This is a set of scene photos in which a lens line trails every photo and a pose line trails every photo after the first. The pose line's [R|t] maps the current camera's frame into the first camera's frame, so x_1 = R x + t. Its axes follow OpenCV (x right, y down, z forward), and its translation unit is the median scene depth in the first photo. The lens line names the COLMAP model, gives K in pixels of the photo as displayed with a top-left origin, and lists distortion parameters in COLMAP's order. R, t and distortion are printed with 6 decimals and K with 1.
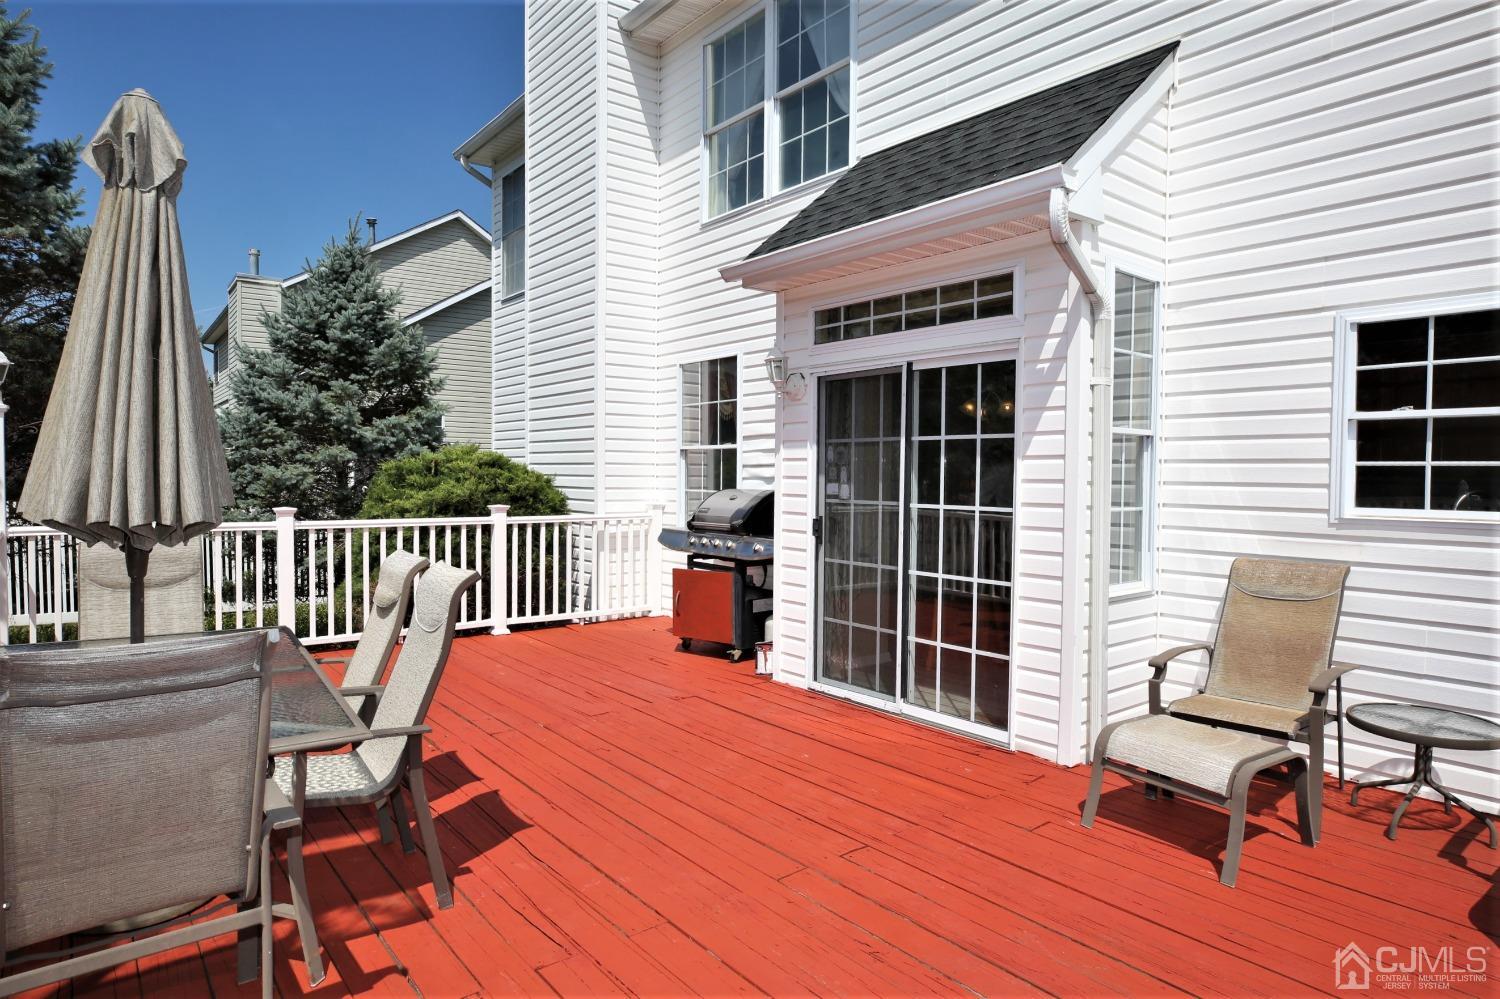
lens RADIAL K [[853.2, 0, 750.0], [0, 853.2, 499.5], [0, 0, 1]] dist [-0.021685, 0.001628]
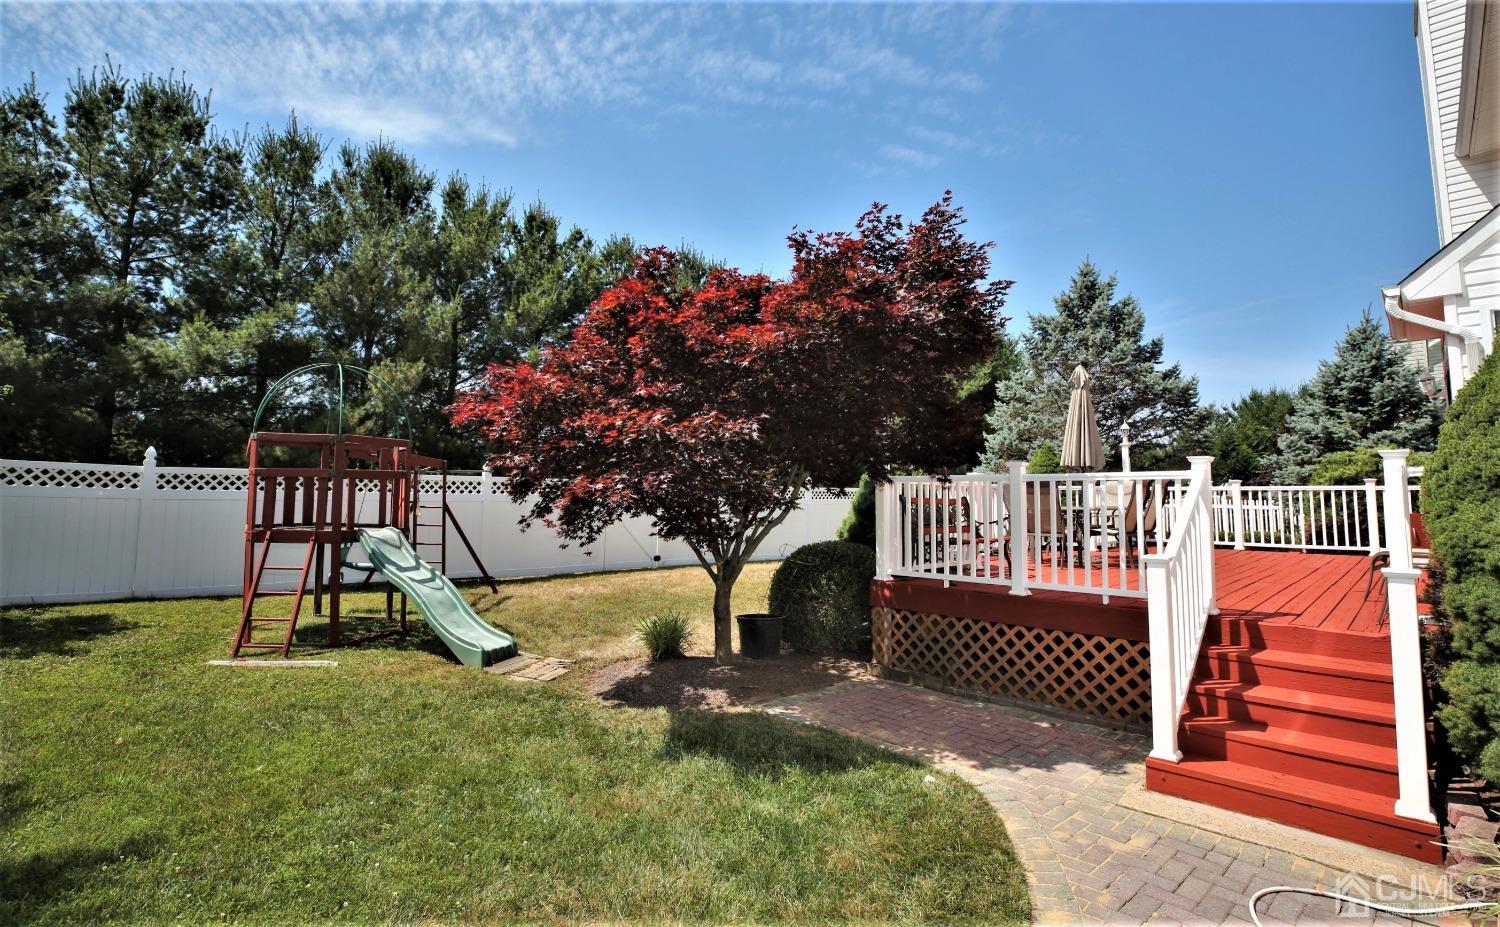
lens RADIAL K [[722.3, 0, 784.4], [0, 722.3, 426.8], [0, 0, 1]] dist [-0.001077, 0.000543]
pose [[0.166645, -0.107597, -0.980129, 1.310087], [-0.029361, 0.993046, -0.114007, 0.143759], [0.985580, 0.047777, 0.162327, -0.535855]]
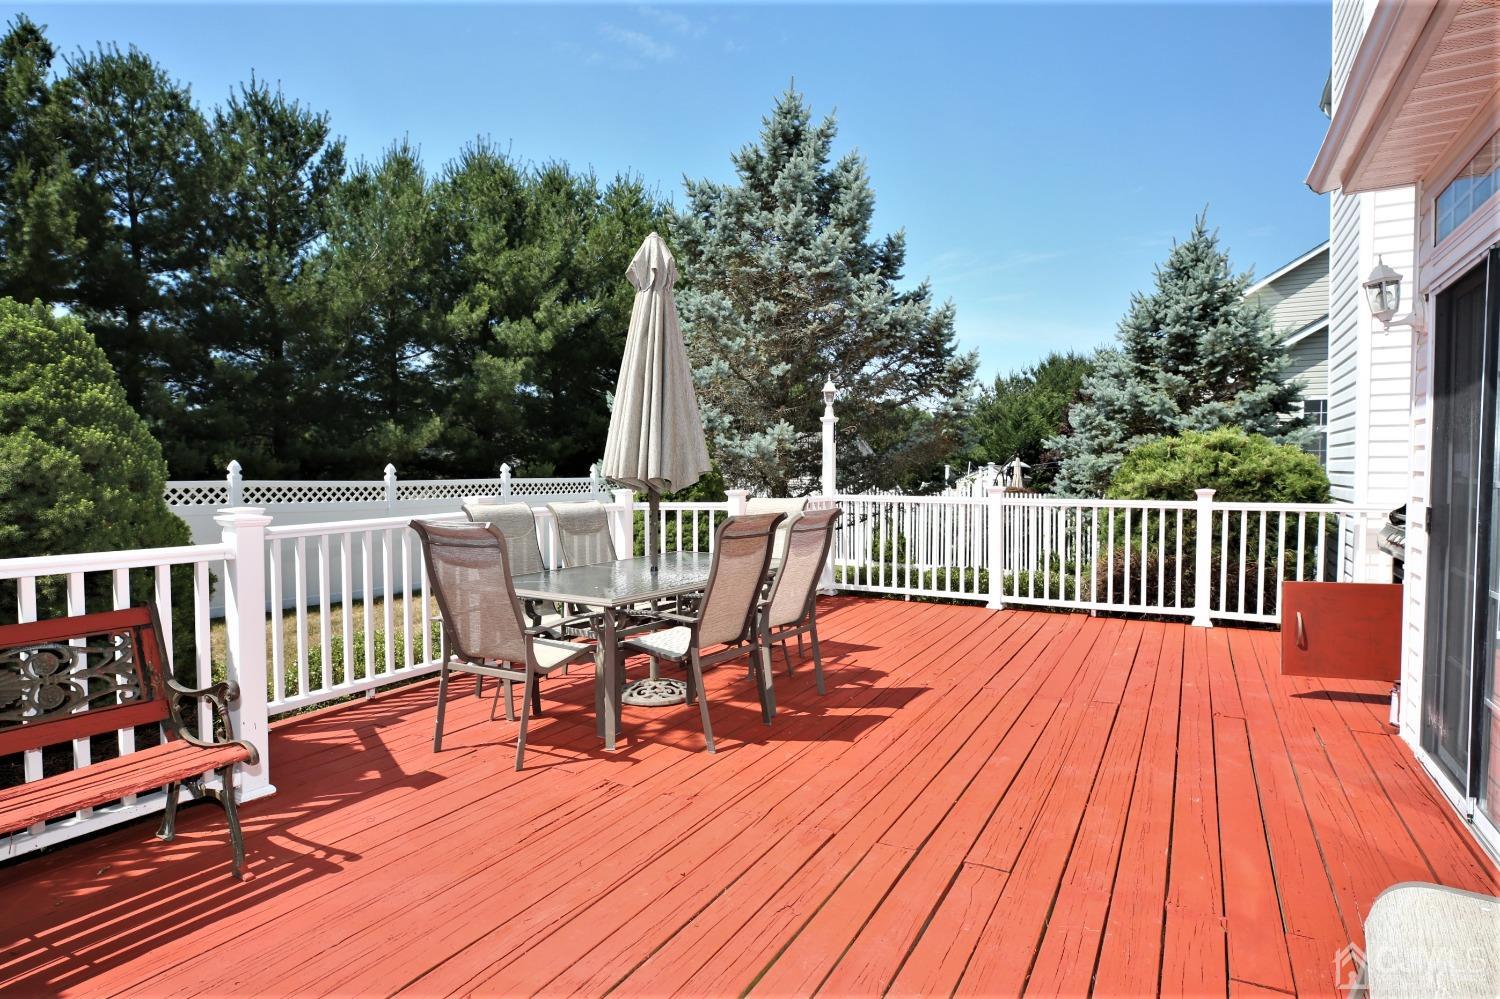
lens RADIAL K [[819.6, 0, 768.7], [0, 819.6, 493.1], [0, 0, 1]] dist [-0.013319, 0.000965]
pose [[0.400855, 0.017777, -0.915969, 0.482105], [-0.021914, 0.999712, 0.009812, 0.017737], [0.915879, 0.016139, 0.401129, 0.277258]]
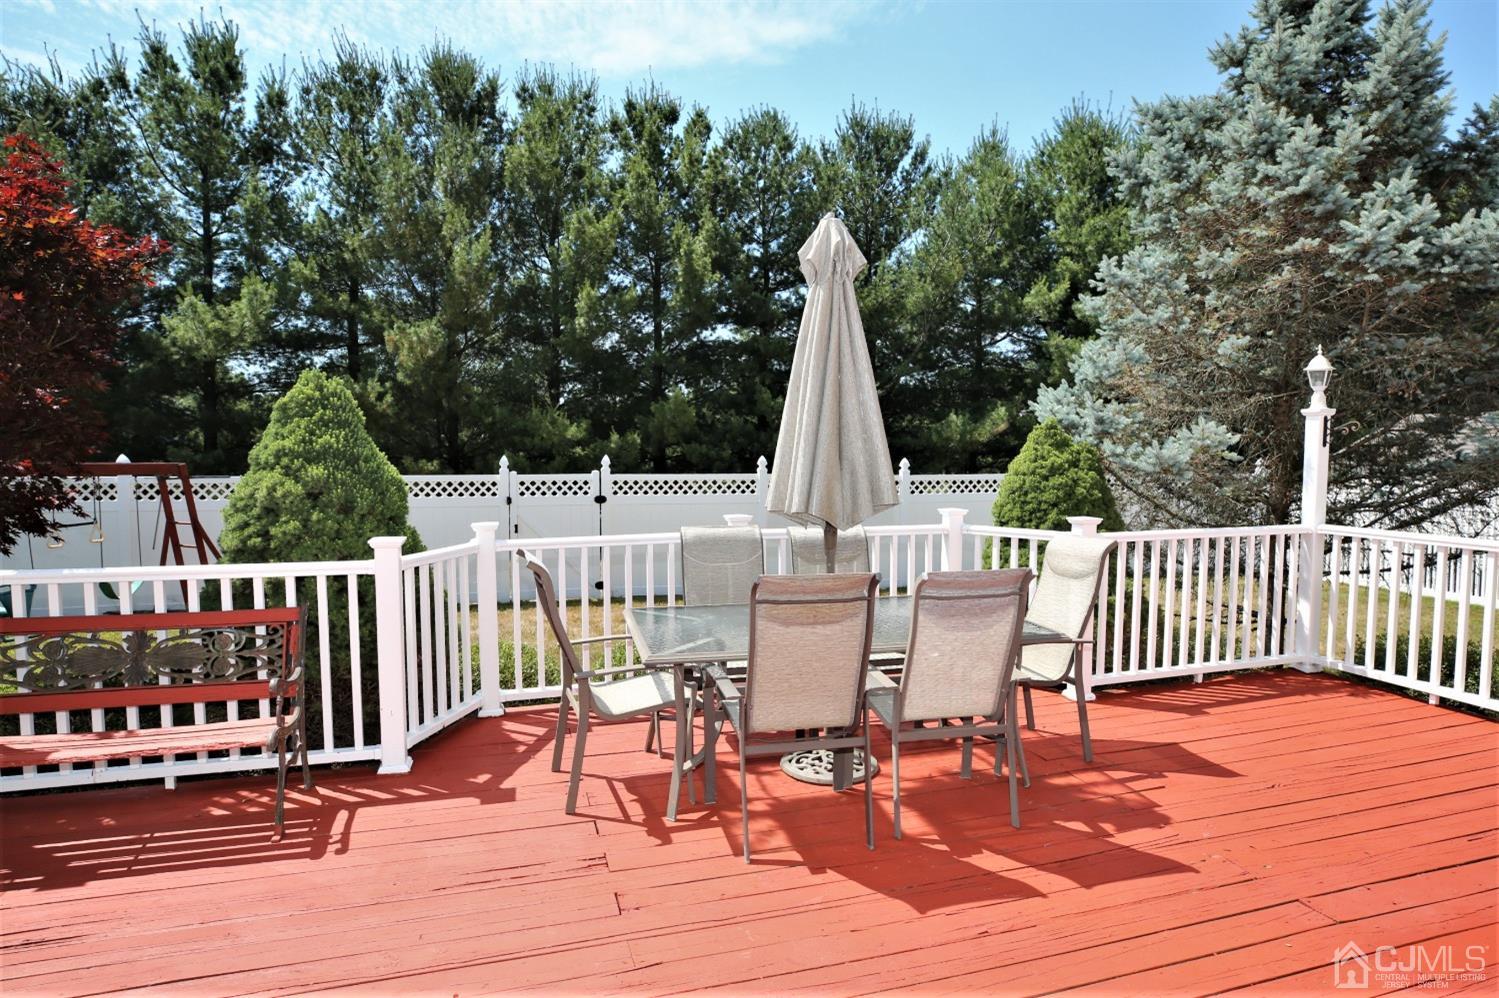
lens RADIAL K [[852.6, 0, 749.5], [0, 852.6, 499.0], [0, 0, 1]] dist [-0.021685, 0.001628]
pose [[-0.356891, 0.044767, -0.933073, 0.362909], [-0.032616, 0.997645, 0.060341, -0.041154], [0.933577, 0.051968, -0.354590, 0.723913]]
